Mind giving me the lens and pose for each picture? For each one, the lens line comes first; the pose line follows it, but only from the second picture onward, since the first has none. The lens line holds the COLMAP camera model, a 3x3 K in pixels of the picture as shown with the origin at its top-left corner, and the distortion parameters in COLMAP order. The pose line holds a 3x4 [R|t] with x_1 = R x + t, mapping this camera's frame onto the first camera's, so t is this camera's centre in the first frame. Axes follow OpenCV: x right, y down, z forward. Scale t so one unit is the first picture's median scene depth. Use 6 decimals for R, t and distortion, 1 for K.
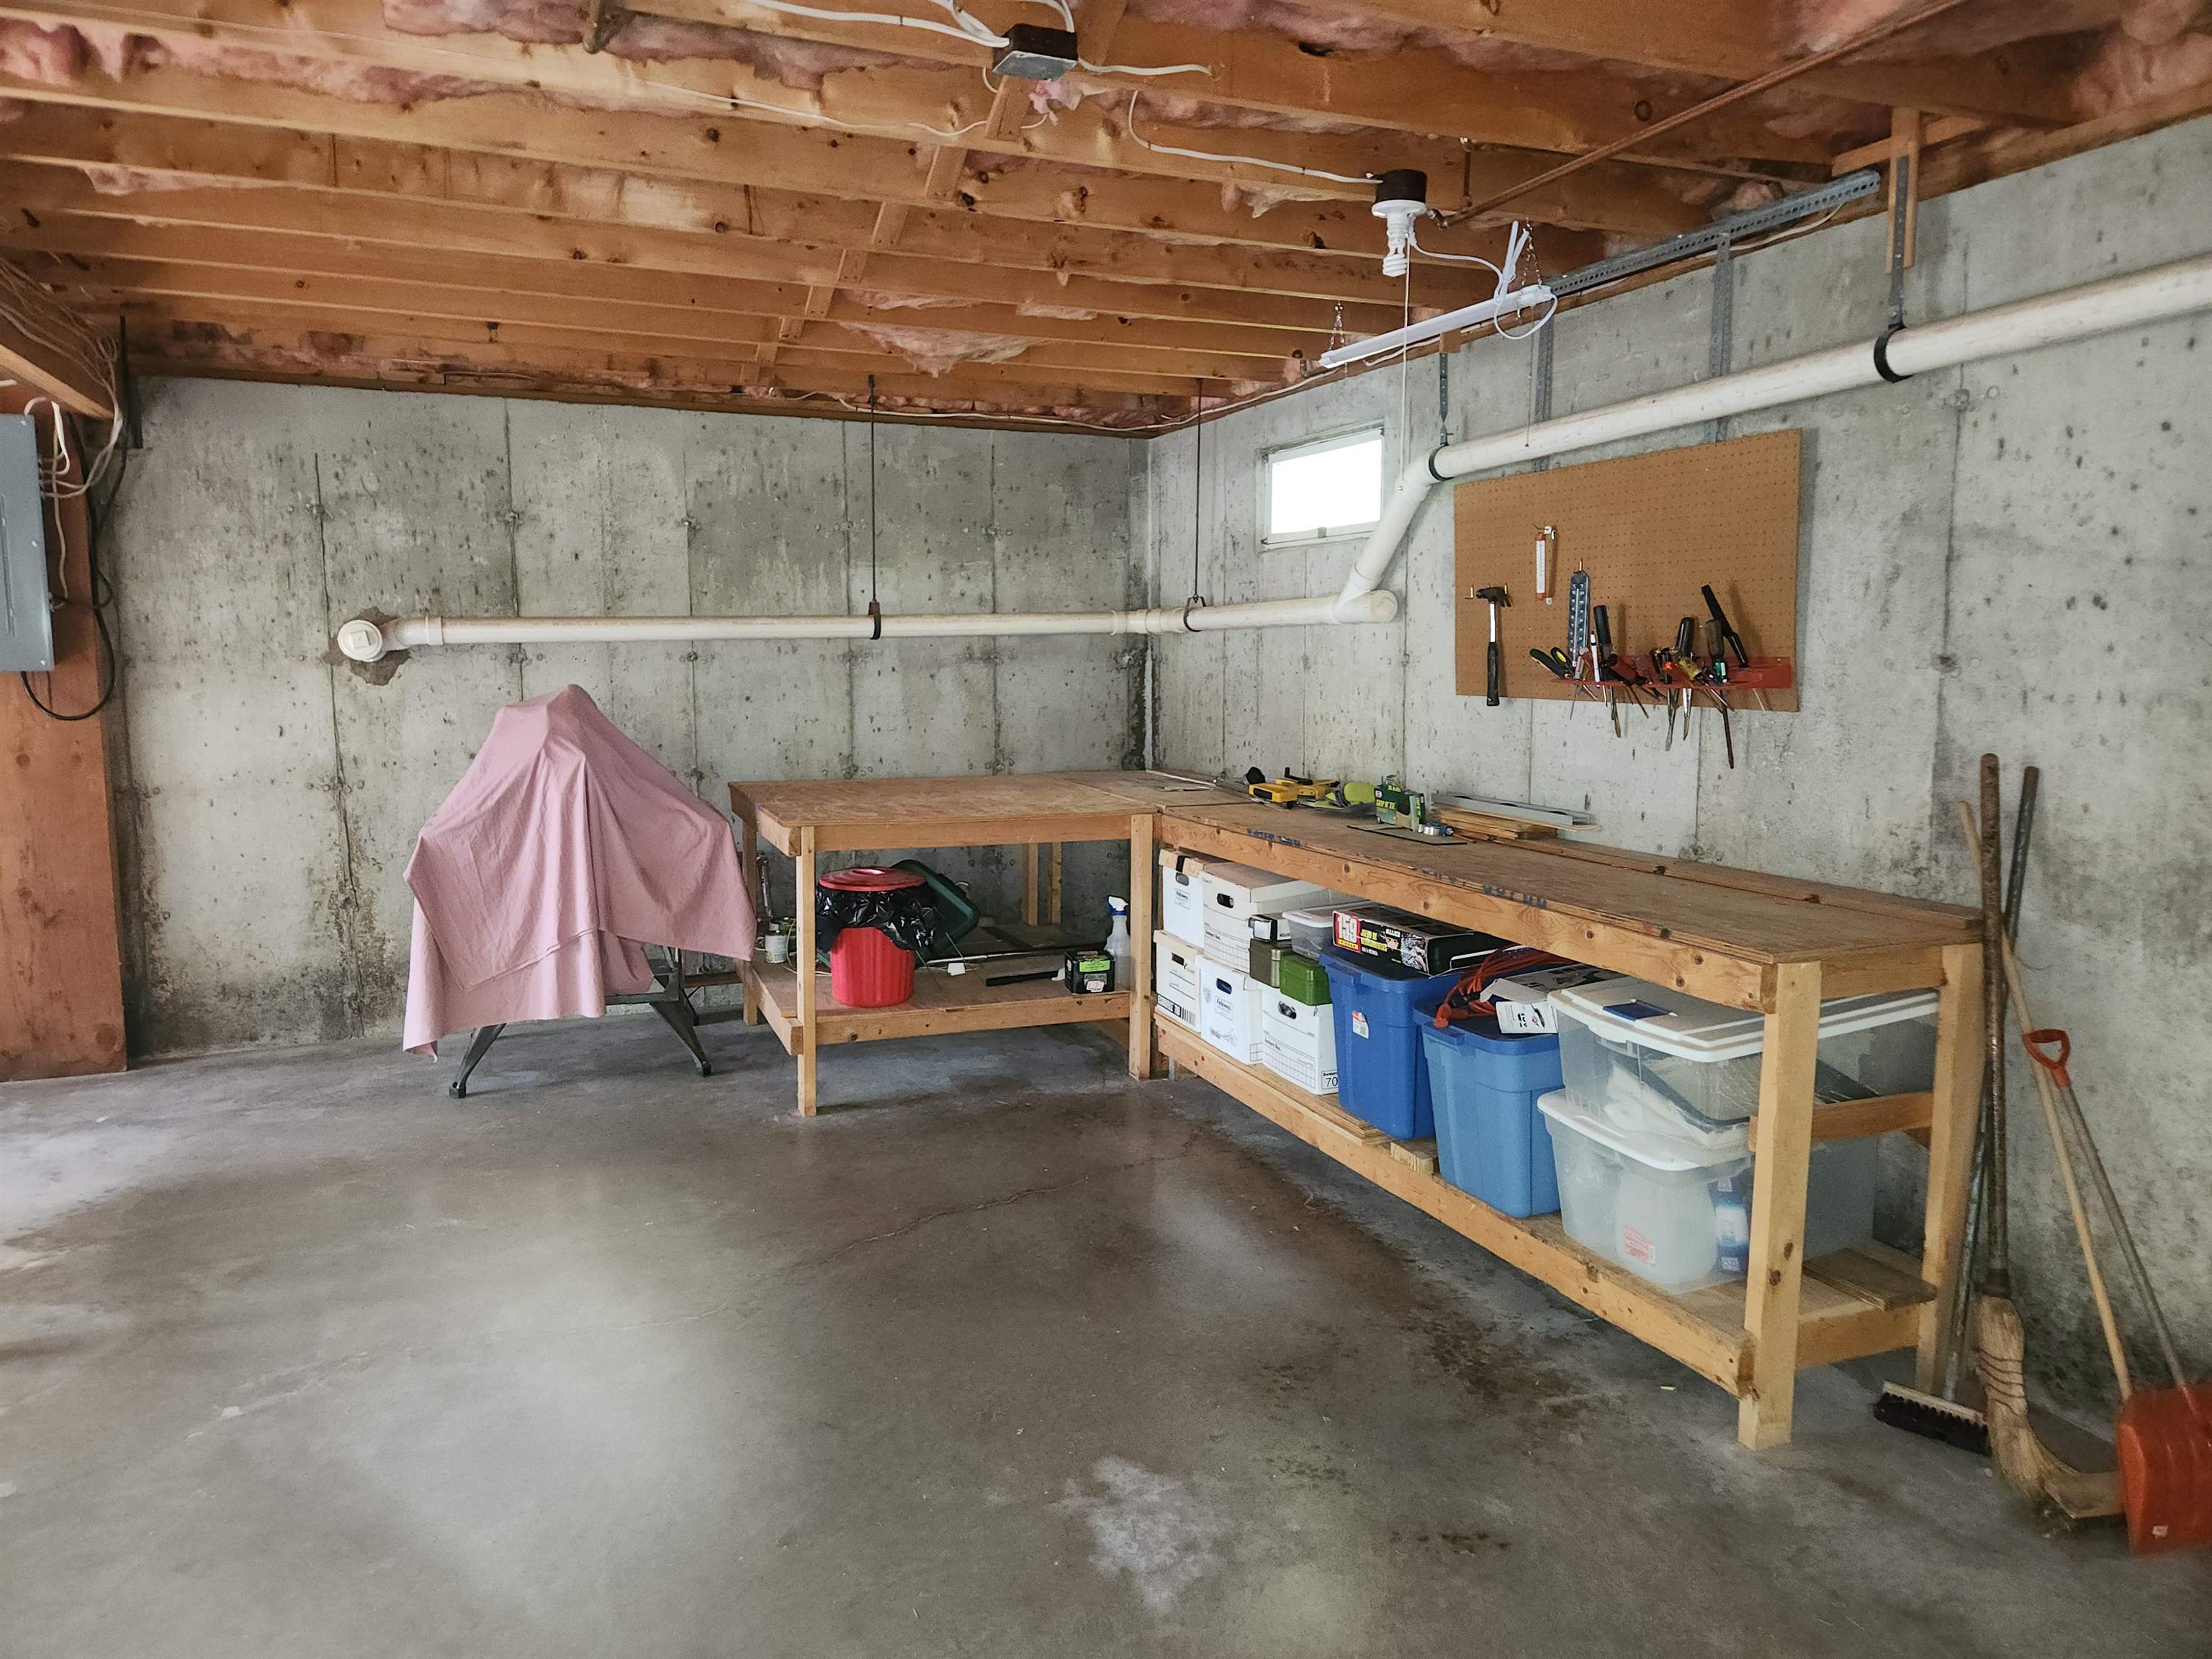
lens RADIAL K [[1500.1, 0, 1108.3], [0, 1500.1, 815.4], [0, 0, 1]] dist [0.052267, -0.006121]
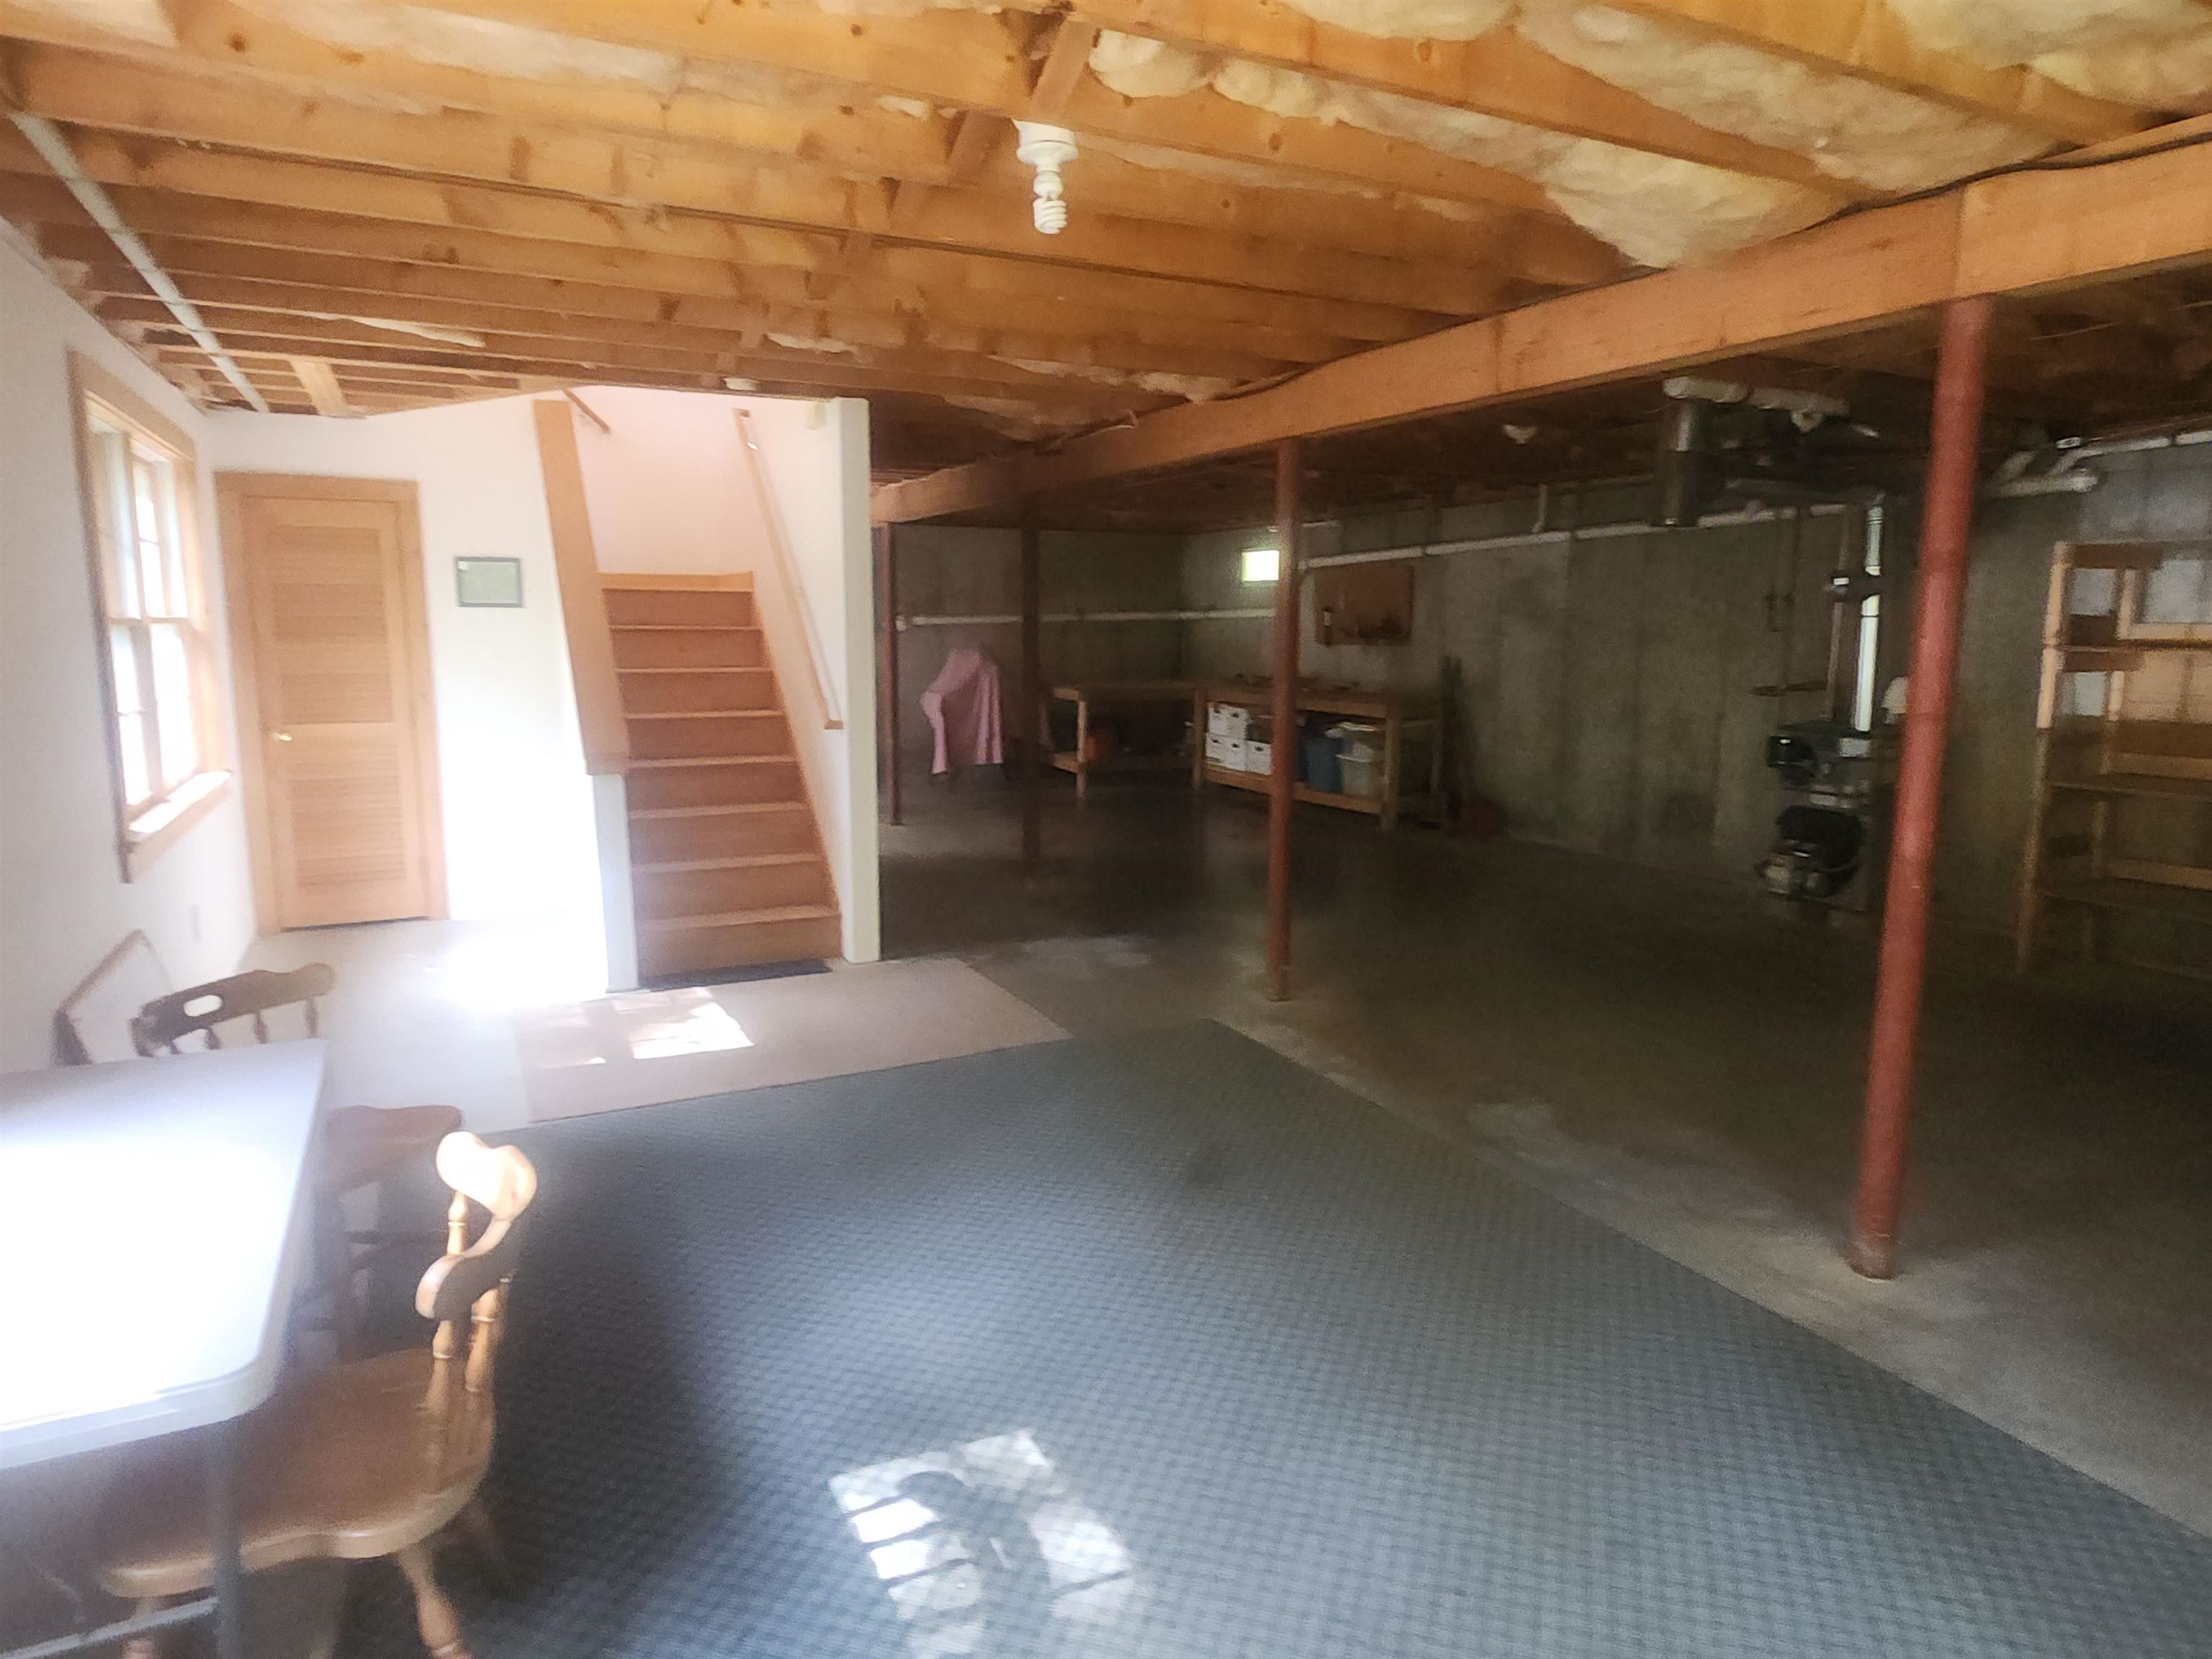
lens RADIAL K [[1344.9, 0, 1098.9], [0, 1344.9, 829.0], [0, 0, 1]] dist [-0.003044, 0.000308]
pose [[0.997904, -0.006068, 0.064422, -0.306937], [0.003504, 0.999200, 0.039829, 0.149306], [-0.064613, -0.039520, 0.997128, -1.362598]]
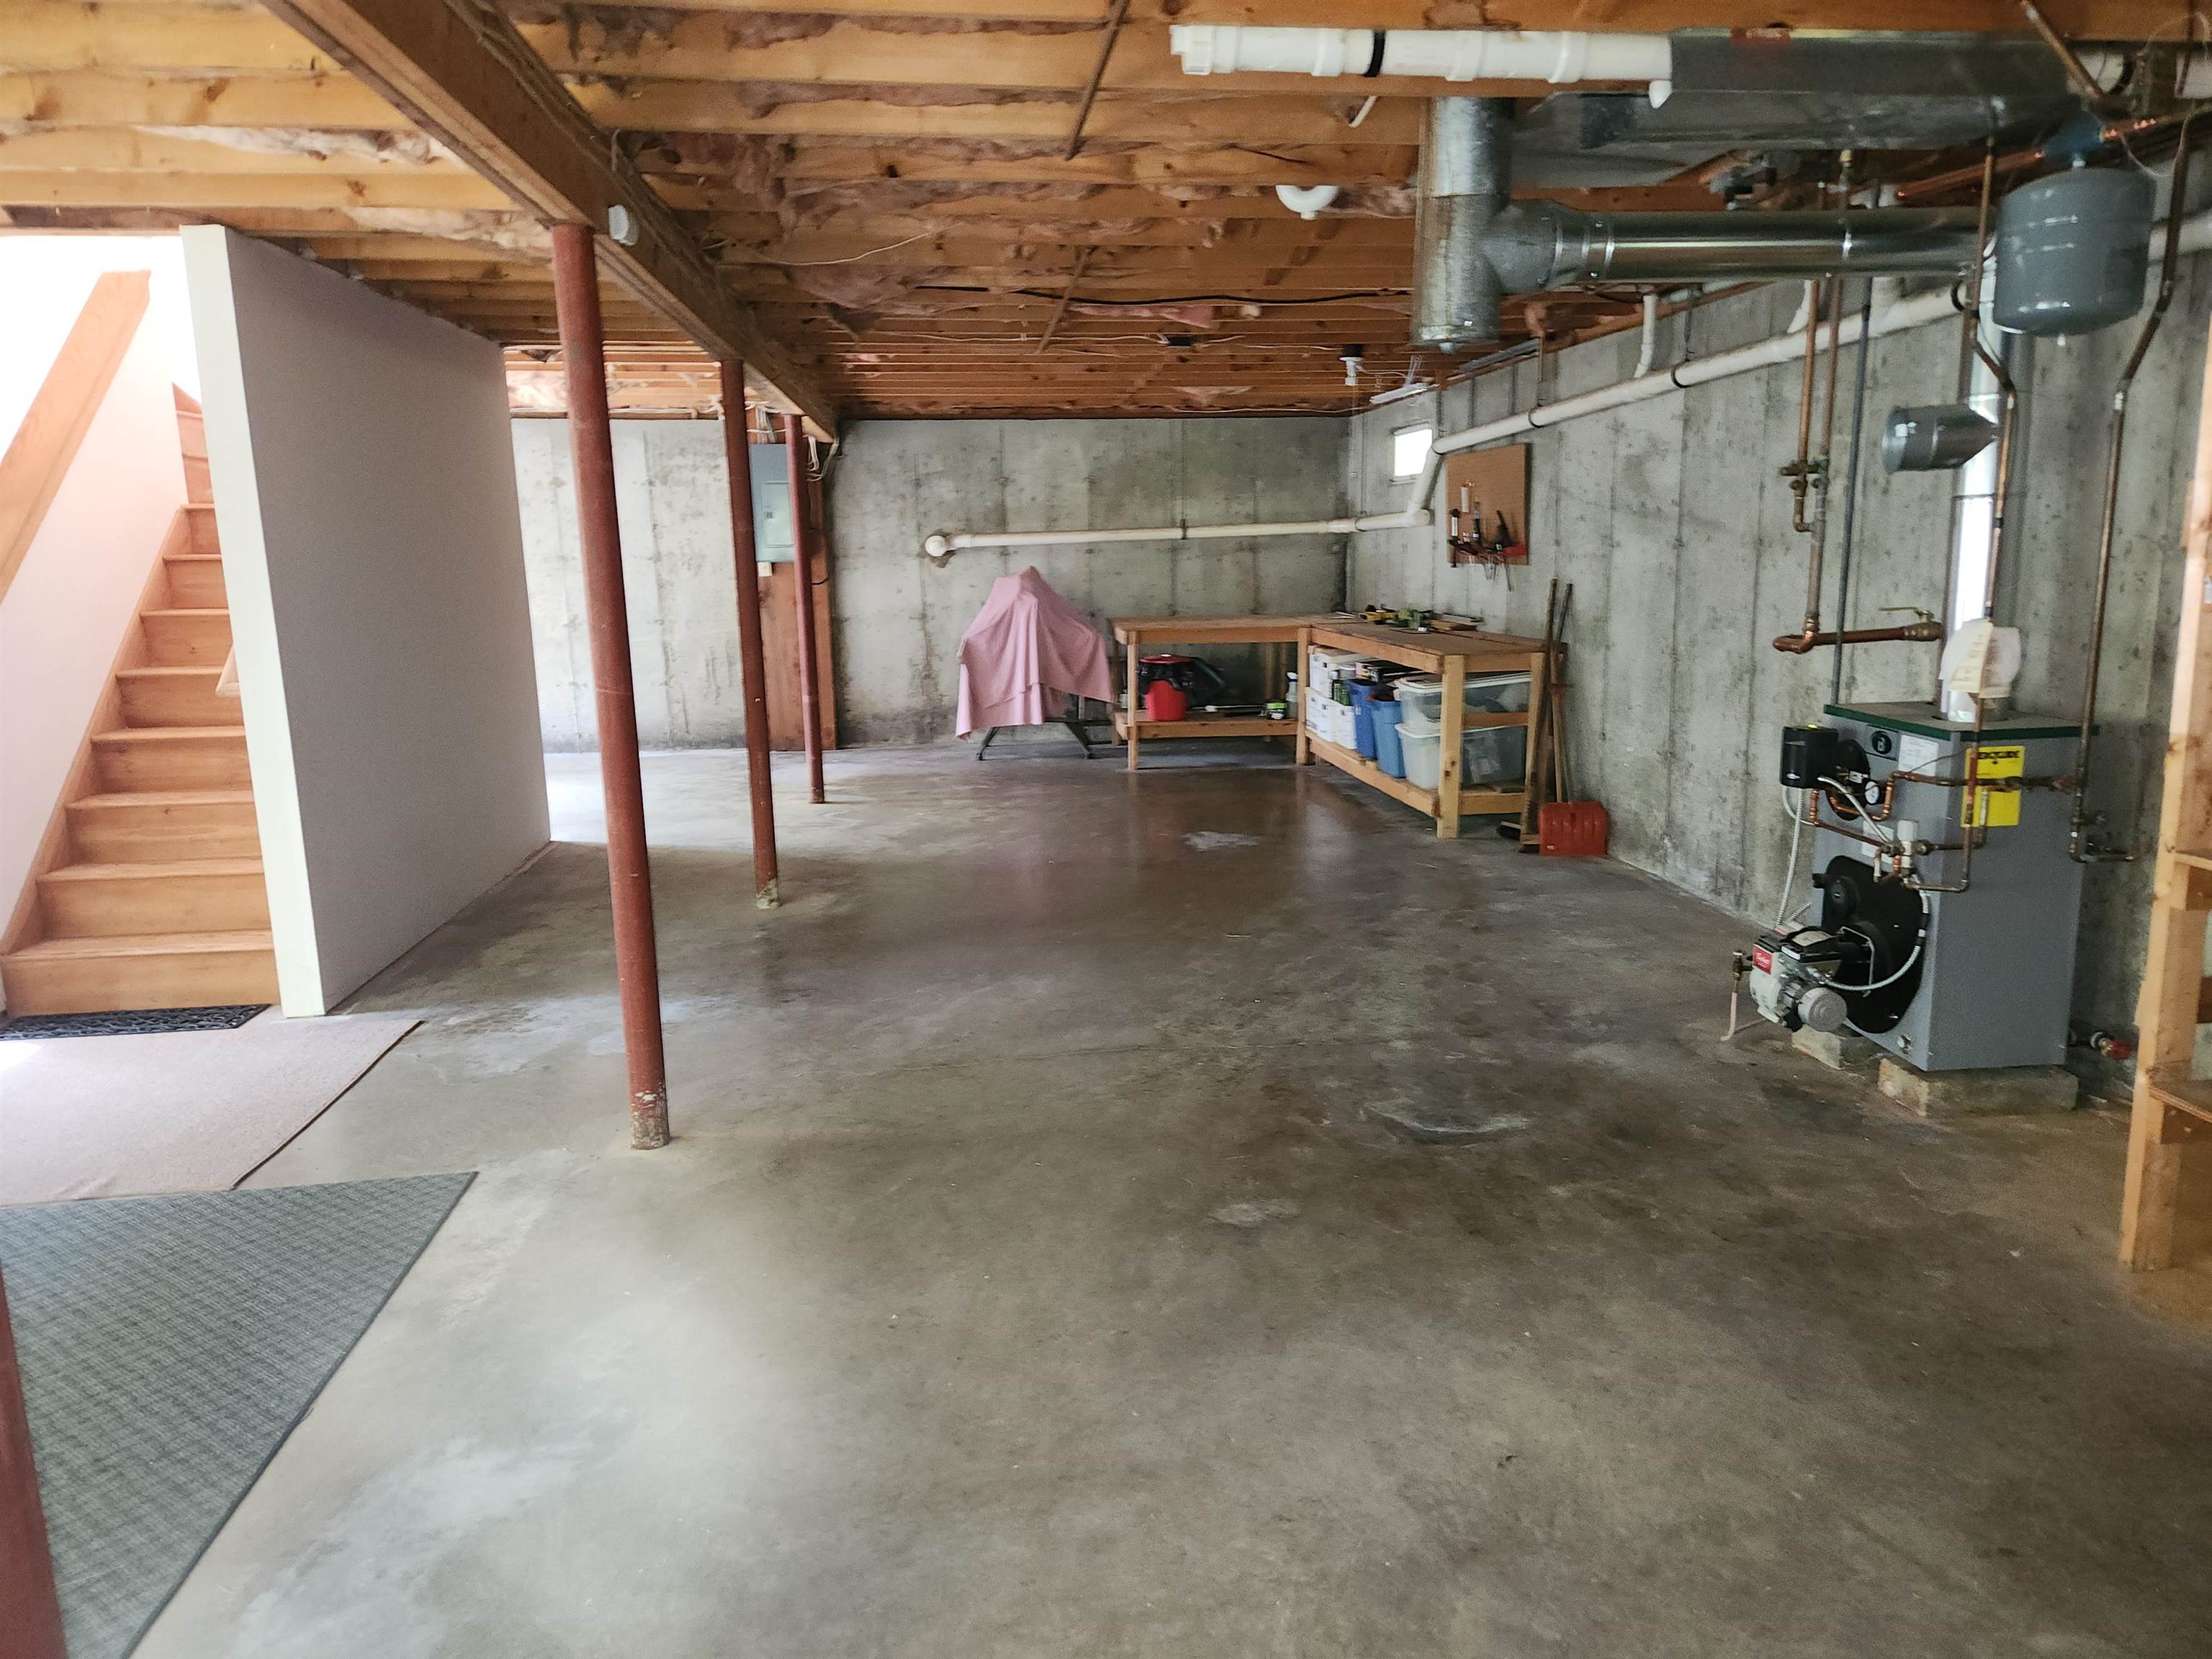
lens RADIAL K [[1500.1, 0, 1111.0], [0, 1500.1, 829.3], [0, 0, 1]] dist [0.052267, -0.006121]
pose [[0.958742, 0.036485, -0.281927, 0.339893], [-0.014576, 0.996735, 0.079420, 0.107427], [0.283904, -0.072034, 0.956143, -0.950905]]
